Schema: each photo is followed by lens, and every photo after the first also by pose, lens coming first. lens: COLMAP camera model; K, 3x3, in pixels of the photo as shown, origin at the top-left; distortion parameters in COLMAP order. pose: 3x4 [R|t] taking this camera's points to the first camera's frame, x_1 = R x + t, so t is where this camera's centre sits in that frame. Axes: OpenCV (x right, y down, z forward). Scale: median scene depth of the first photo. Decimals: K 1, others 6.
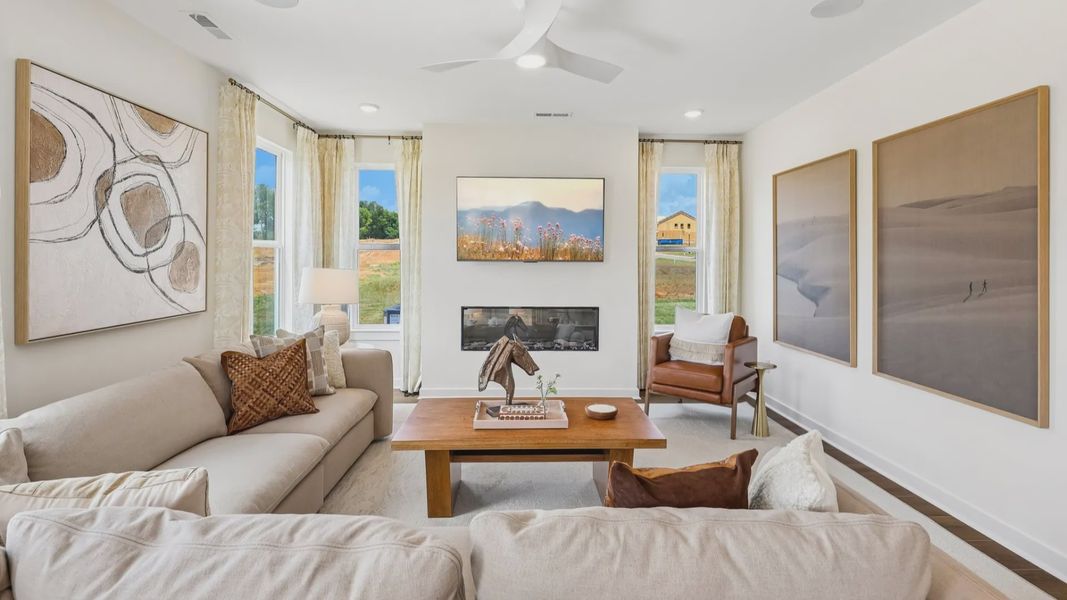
lens RADIAL K [[493.2, 0, 523.9], [0, 493.2, 257.9], [0, 0, 1]] dist [0.005559, -0.001825]
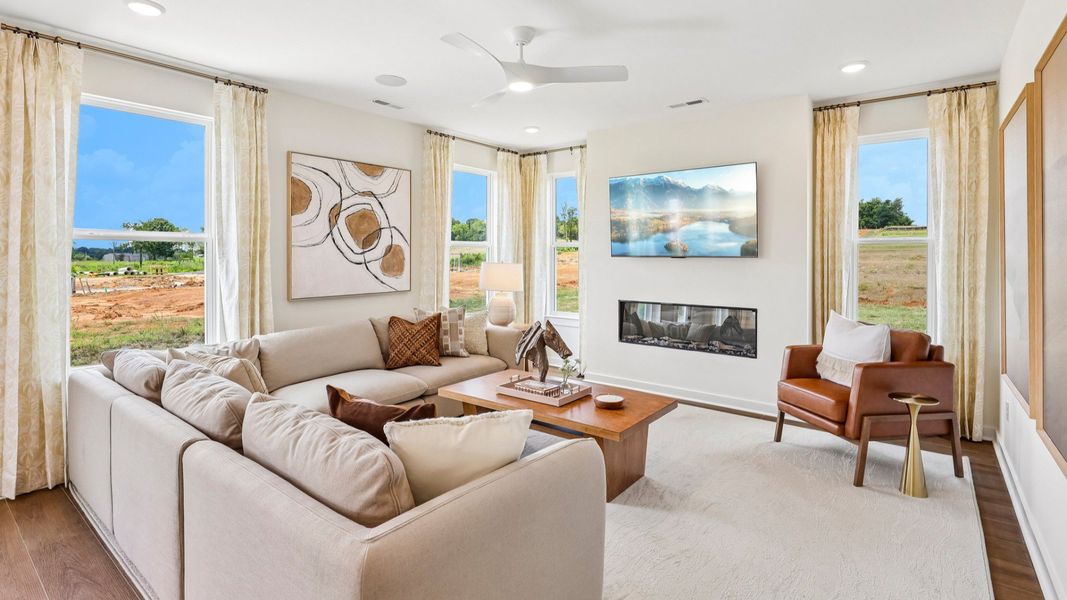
lens RADIAL K [[493.2, 0, 511.6], [0, 493.2, 255.8], [0, 0, 1]] dist [0.005559, -0.001825]
pose [[0.766507, -0.003290, -0.642227, 0.596359], [0.005320, 0.999985, 0.001226, 0.002577], [0.642214, -0.004357, 0.766513, 0.066519]]
